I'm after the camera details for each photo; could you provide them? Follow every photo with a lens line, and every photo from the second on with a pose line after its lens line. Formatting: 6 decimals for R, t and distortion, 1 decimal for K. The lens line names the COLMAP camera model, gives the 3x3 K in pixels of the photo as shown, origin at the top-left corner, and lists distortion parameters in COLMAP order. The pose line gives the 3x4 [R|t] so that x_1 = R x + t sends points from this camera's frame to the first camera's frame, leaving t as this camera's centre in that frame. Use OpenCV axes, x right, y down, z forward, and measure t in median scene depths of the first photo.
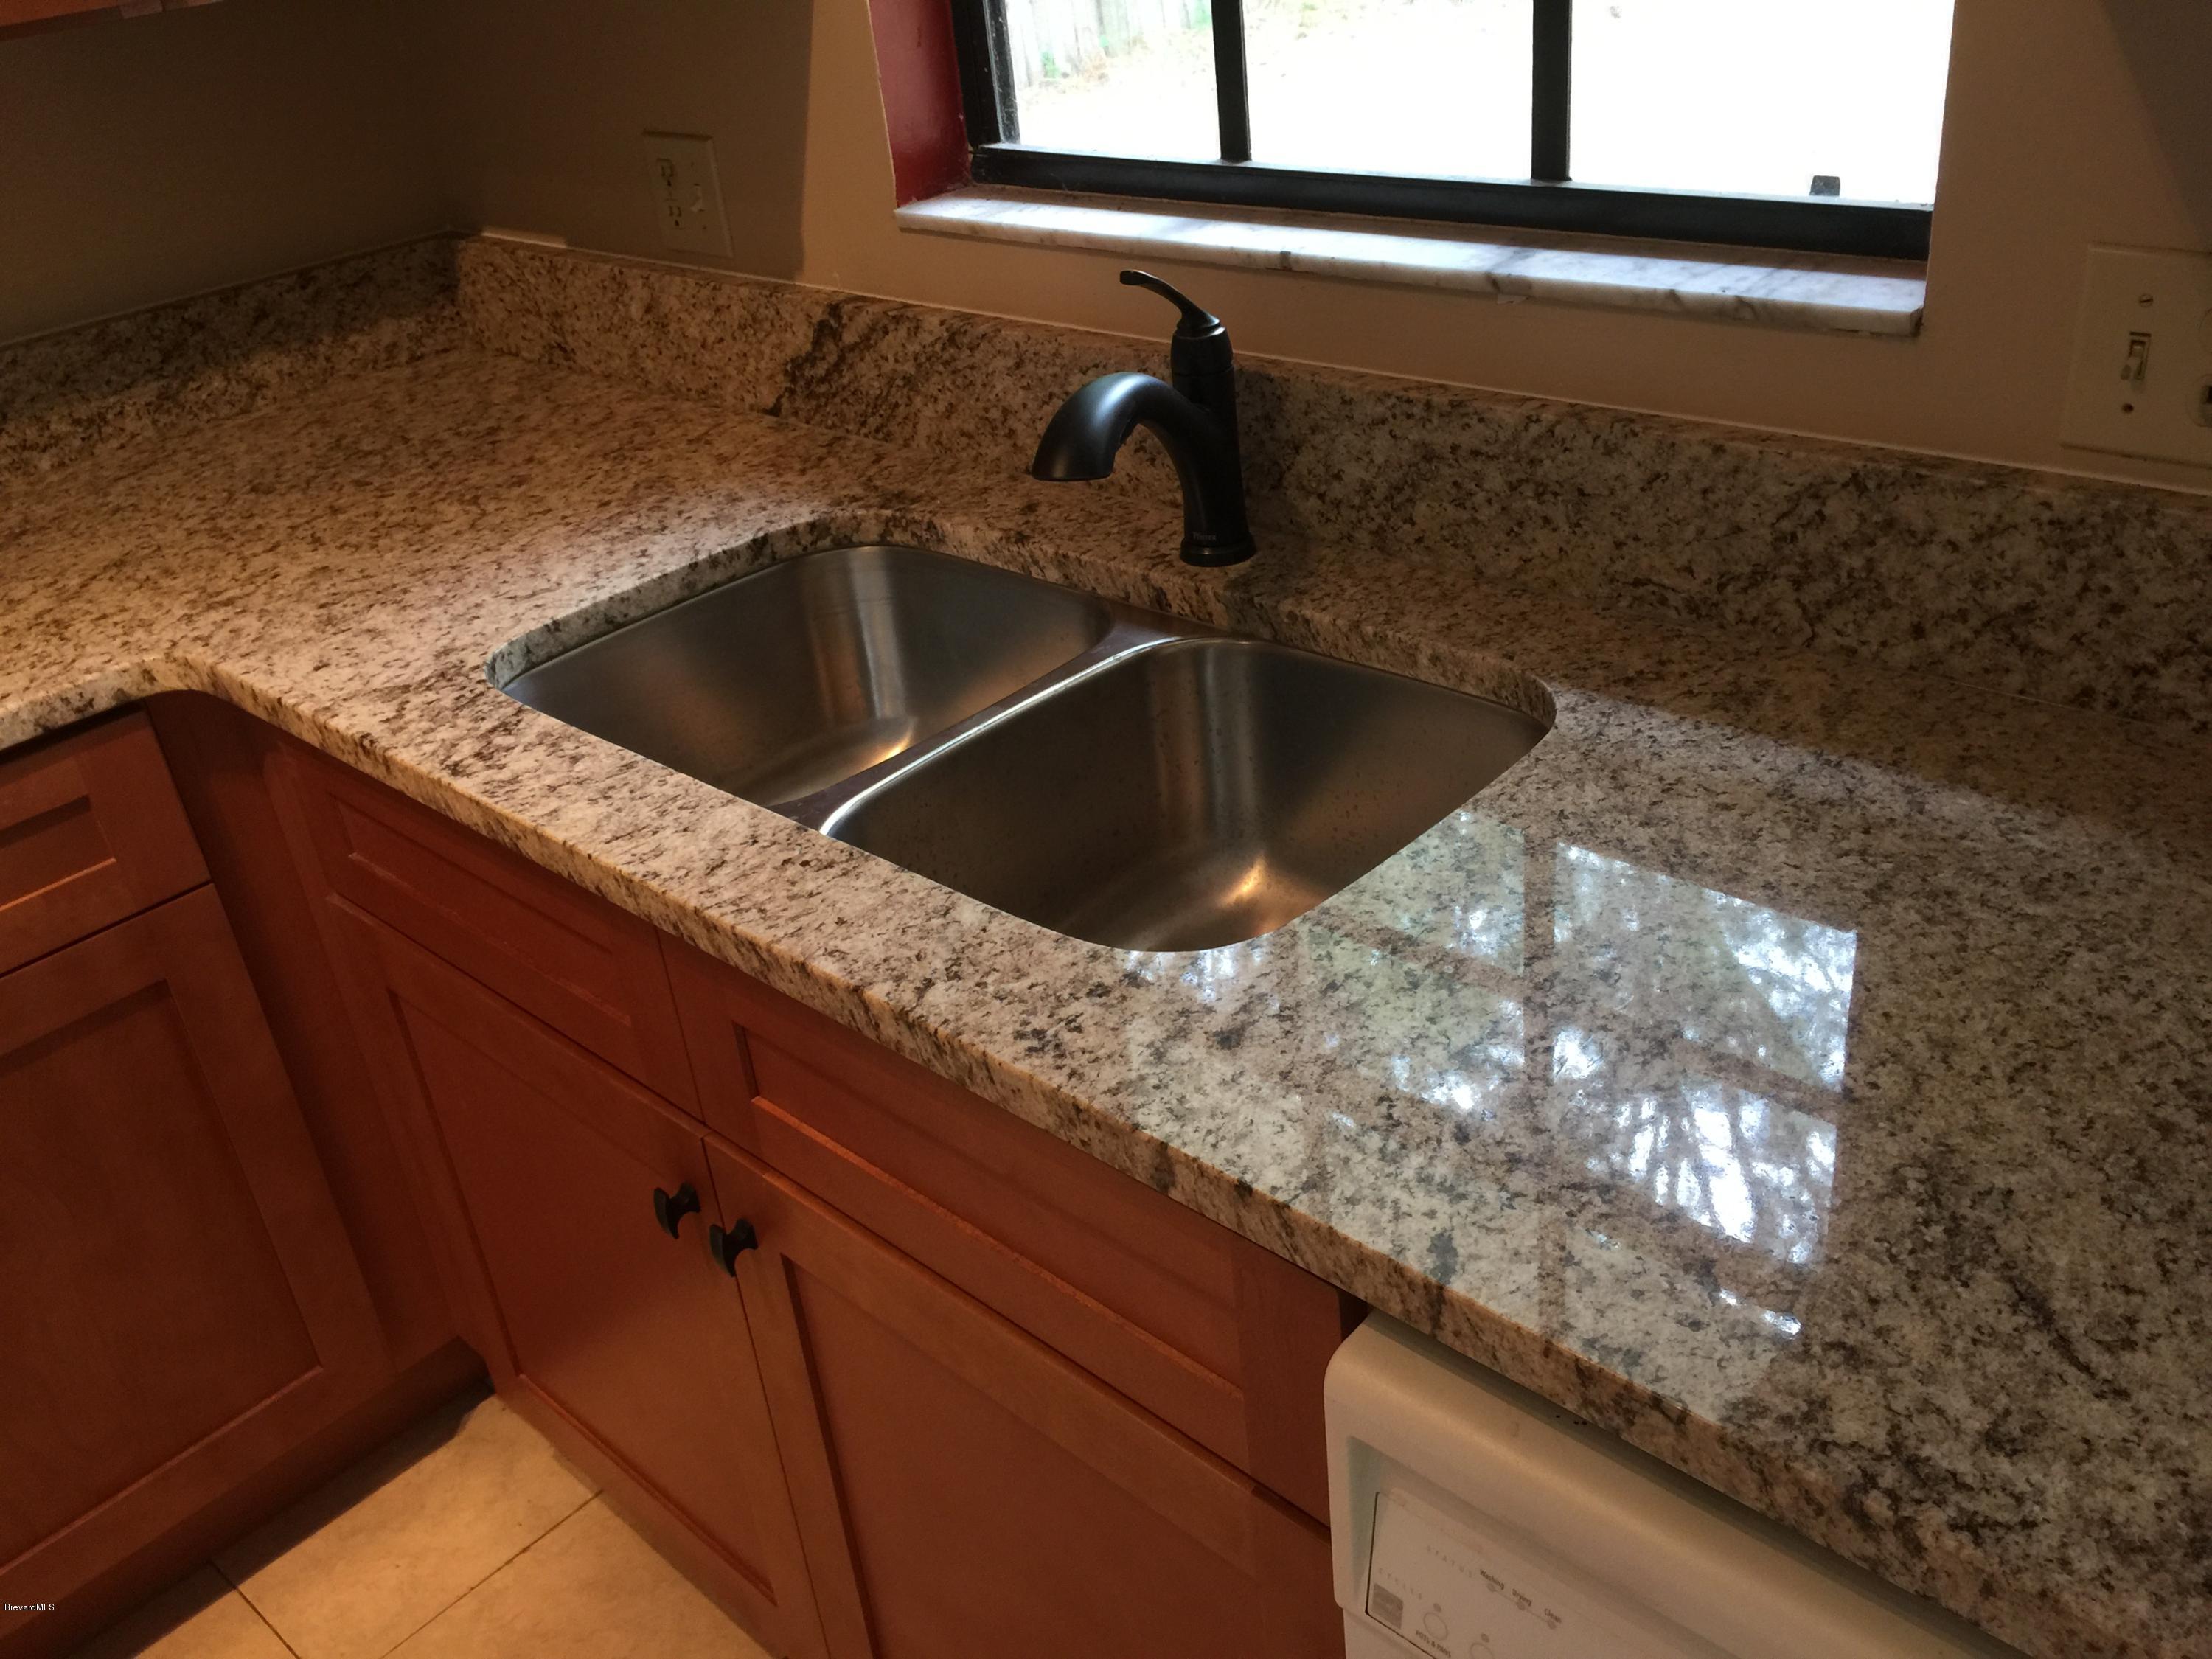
lens RADIAL K [[1900.7, 0, 1096.0], [0, 1900.7, 804.1], [0, 0, 1]] dist [0.075855, -0.119436]
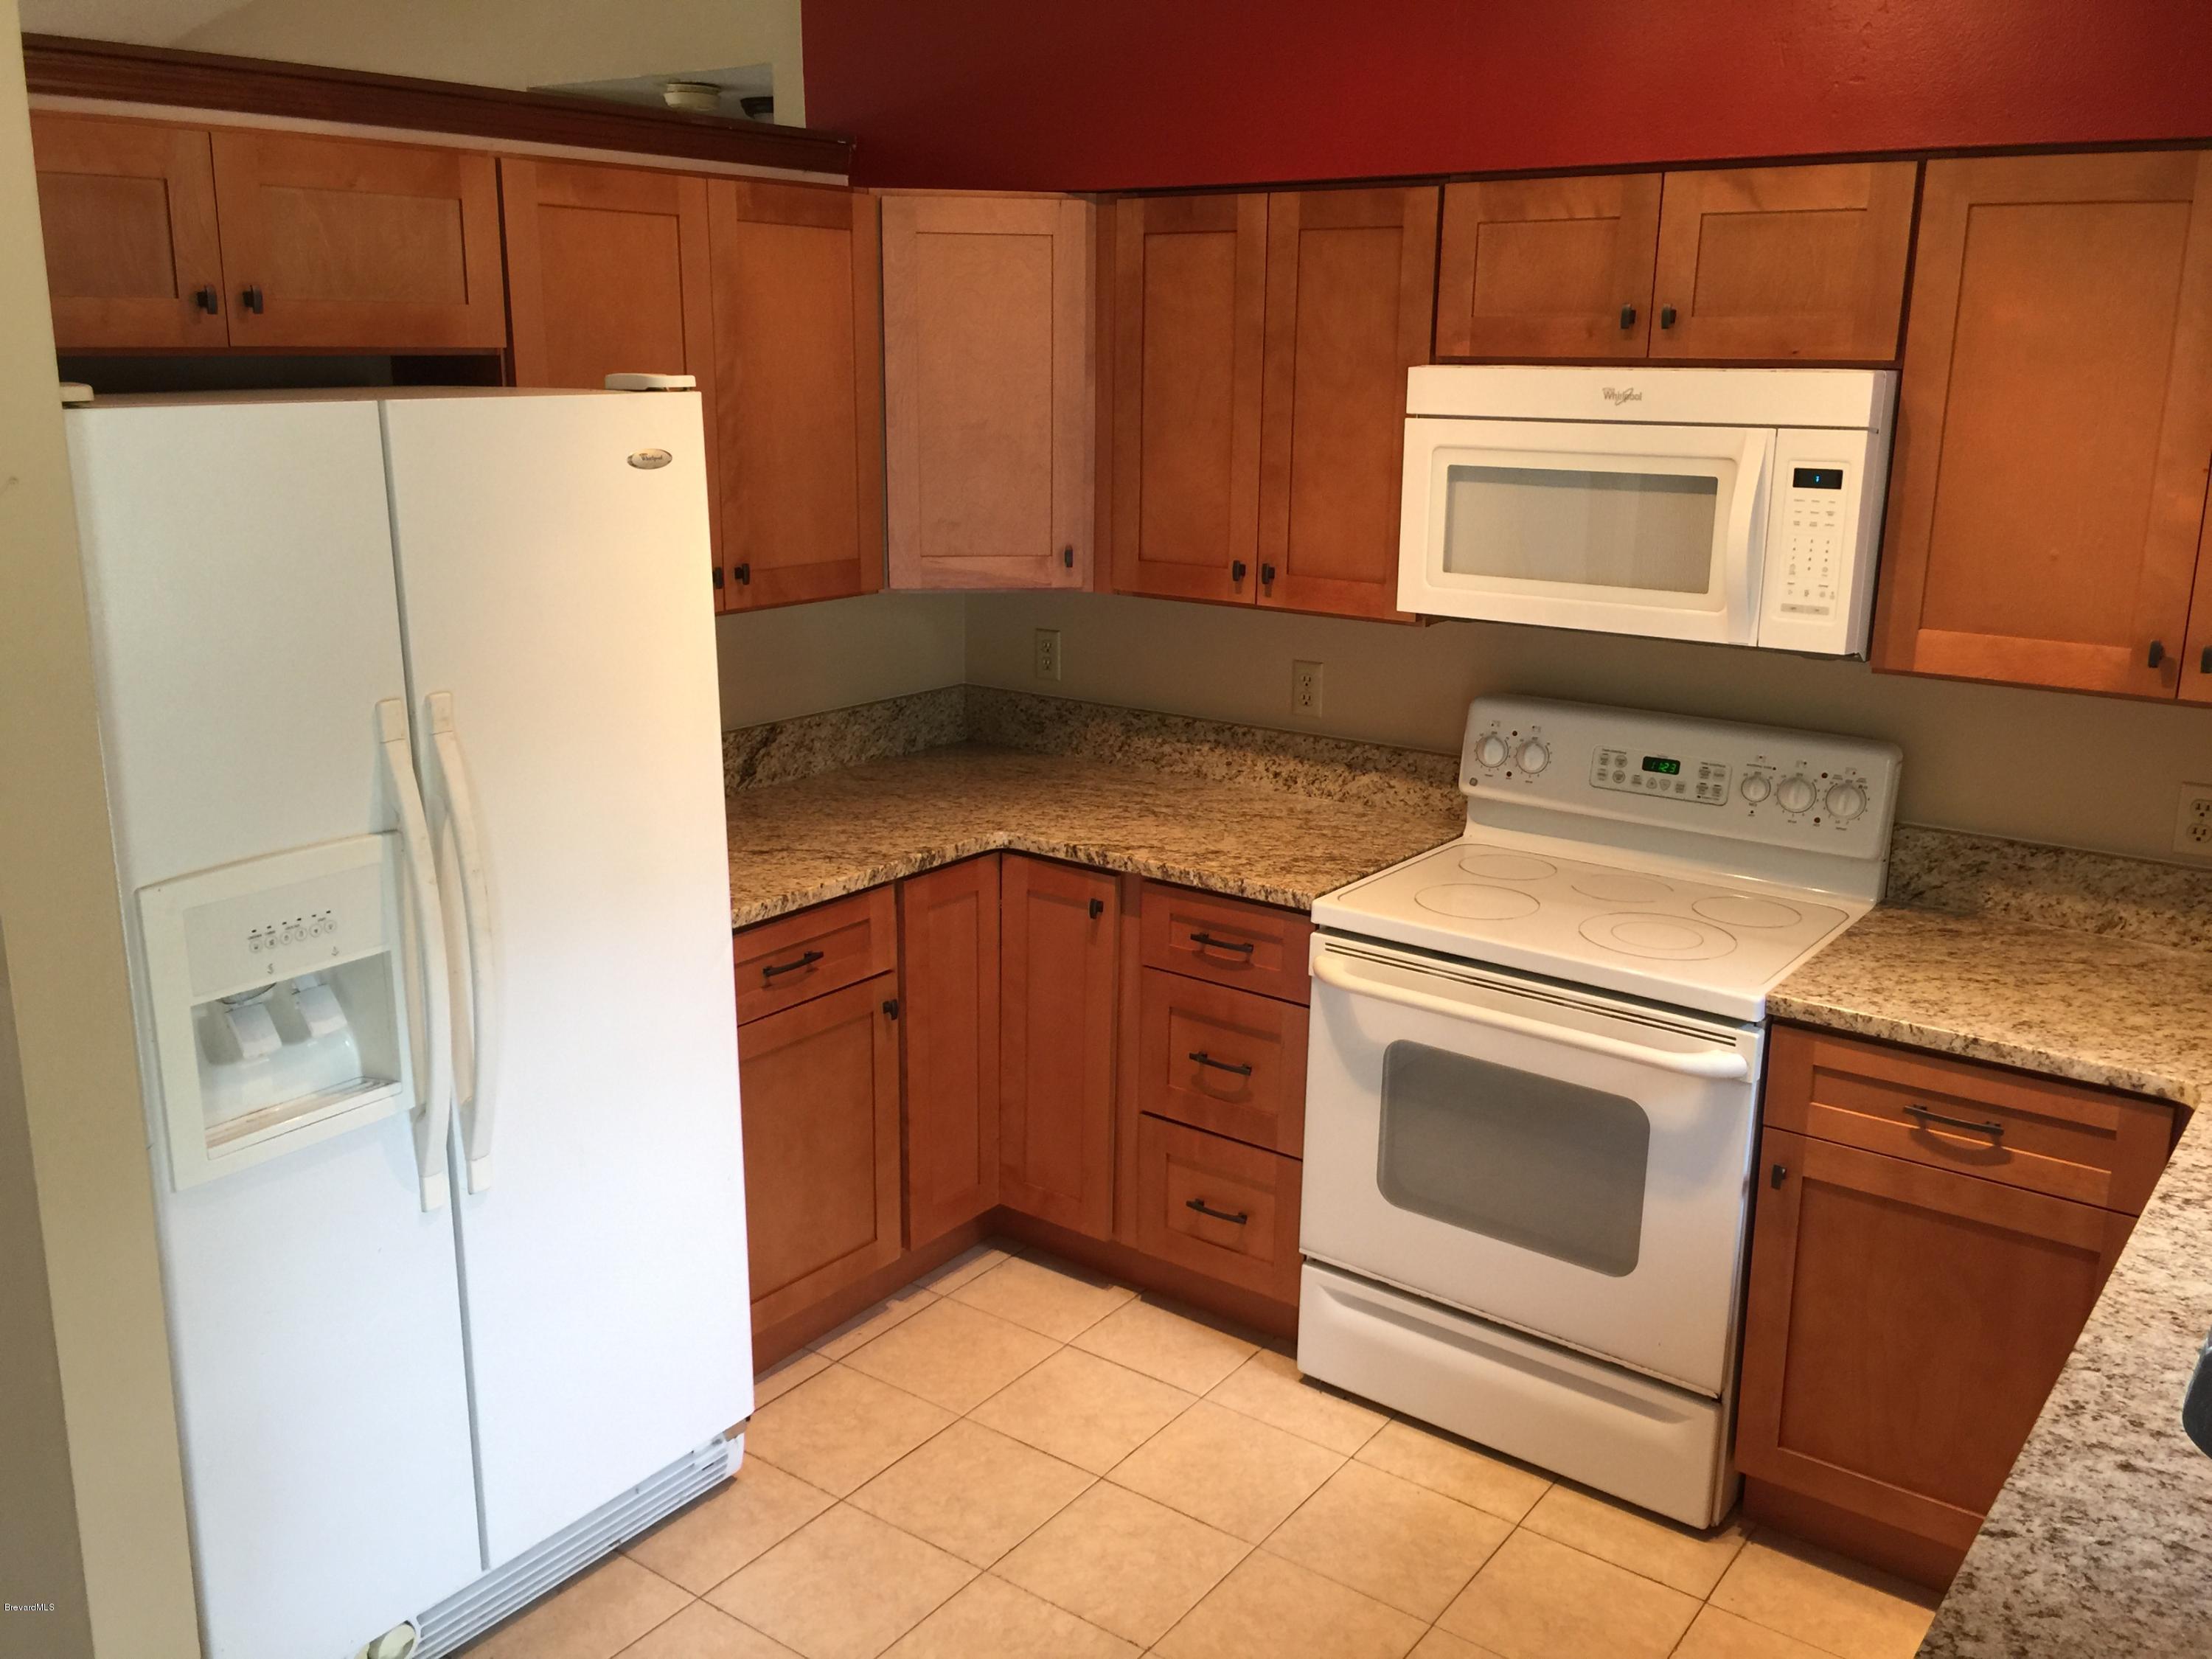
lens RADIAL K [[1900.7, 0, 1096.0], [0, 1900.7, 804.1], [0, 0, 1]] dist [0.075855, -0.119436]
pose [[0.109402, 0.334772, -0.935927, 0.849617], [-0.495139, 0.834799, 0.240722, -0.205136], [0.861898, 0.437079, 0.257087, -0.323177]]
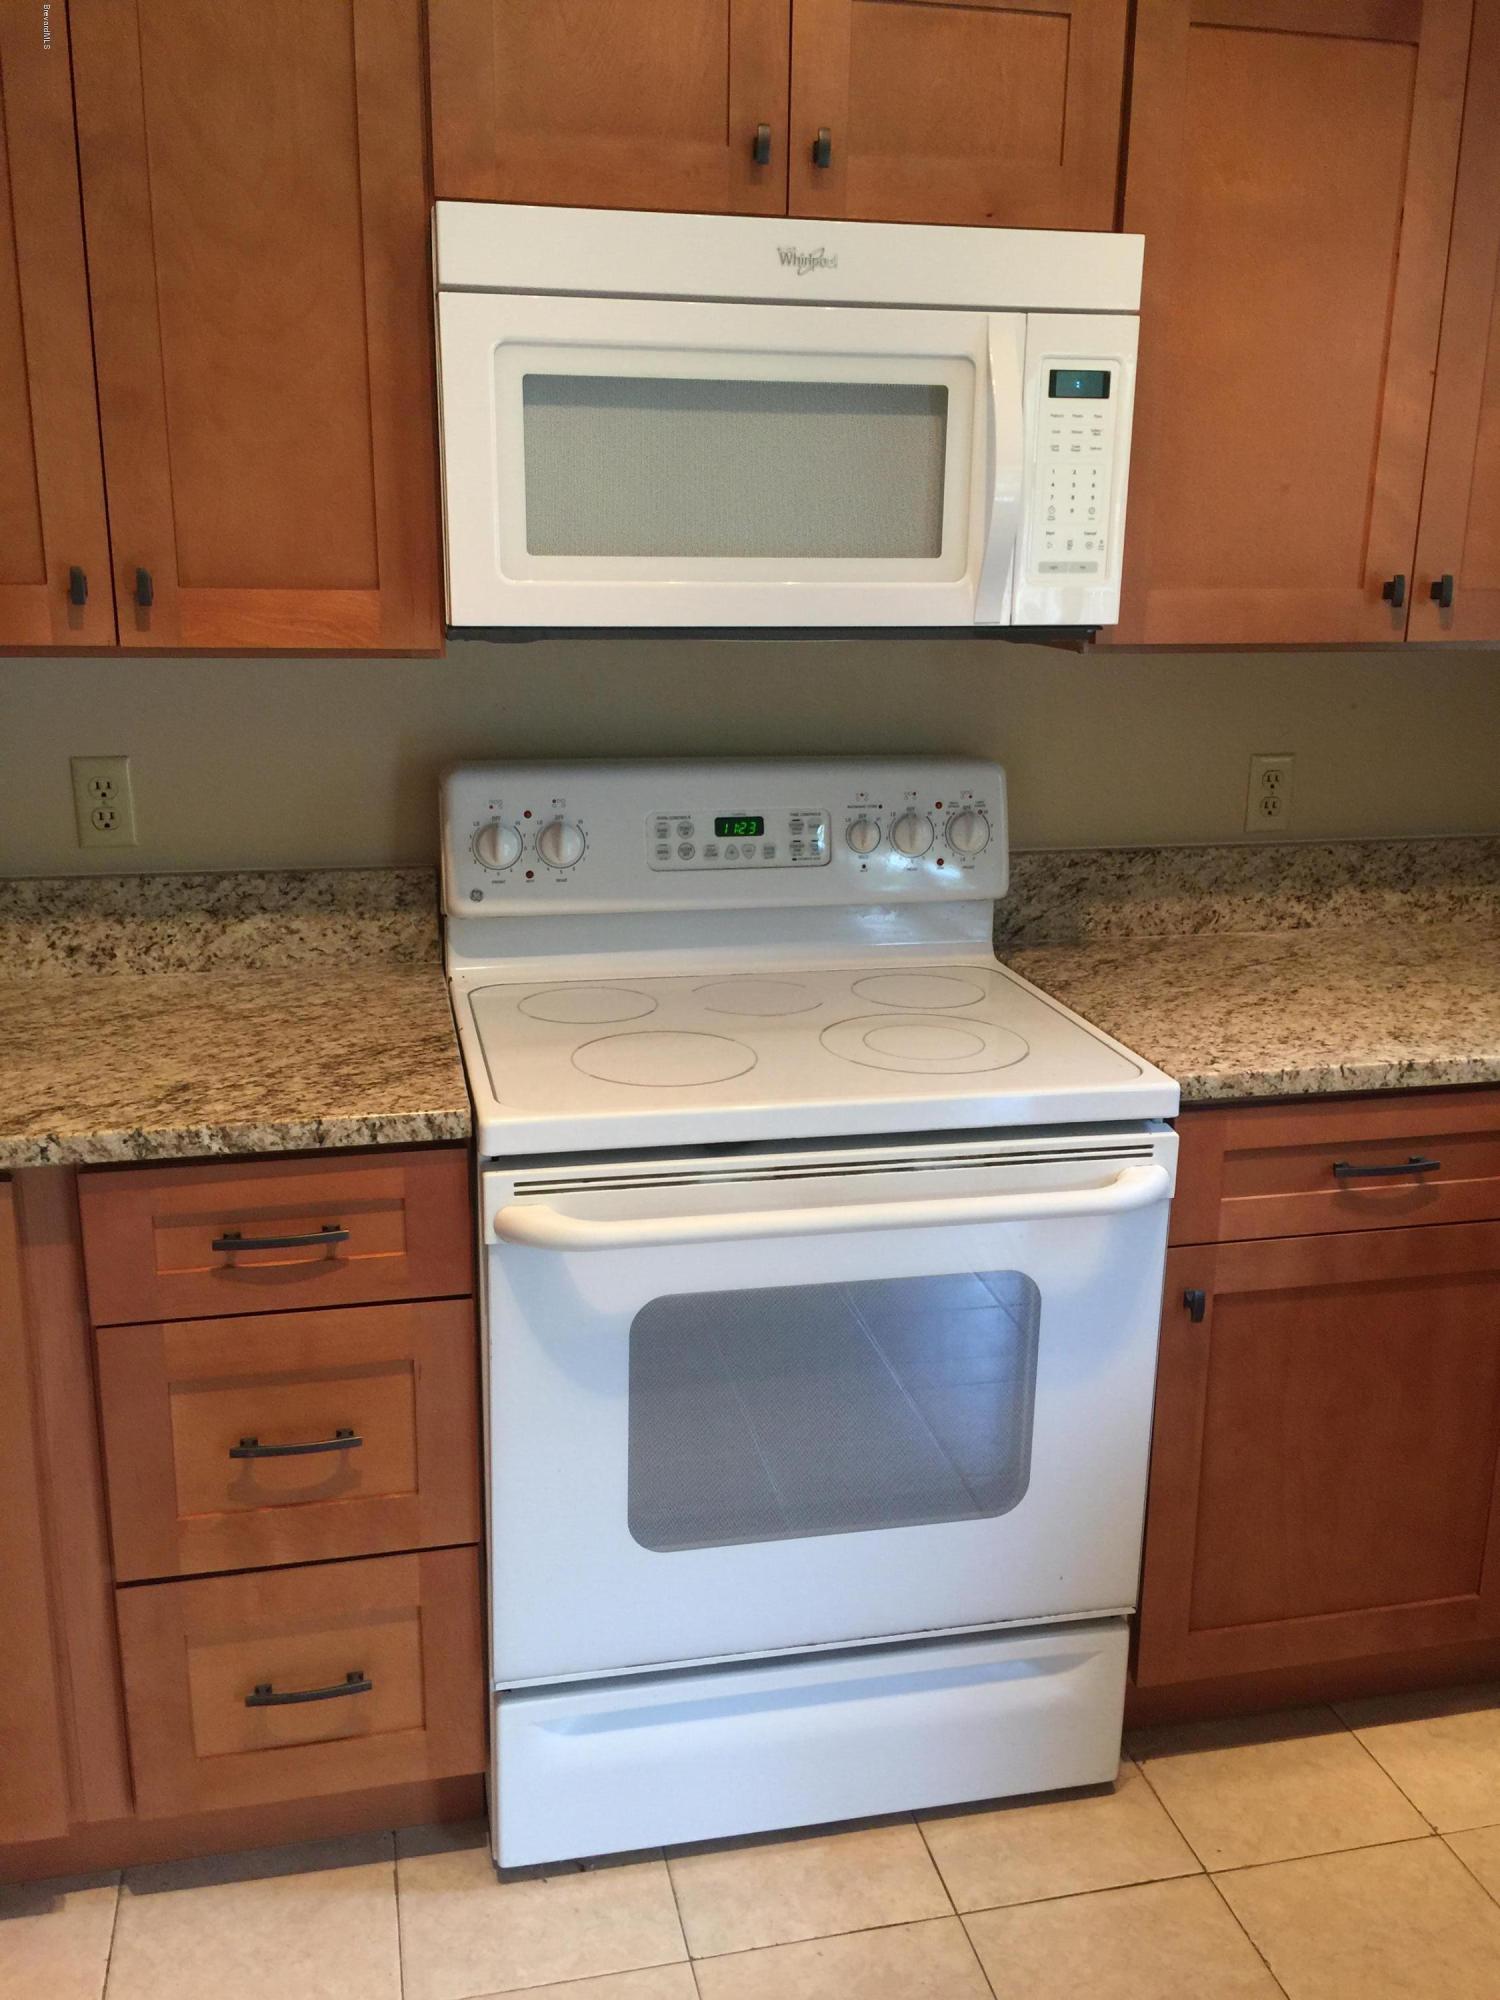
lens RADIAL K [[1719.6, 0, 752.6], [0, 1719.6, 981.2], [0, 0, 1]] dist [0.080165, -0.115646]
pose [[0.822470, 0.250160, -0.510845, -0.364778], [-0.353581, 0.928350, -0.114661, 0.254178], [0.445559, 0.274930, 0.851992, -0.426759]]
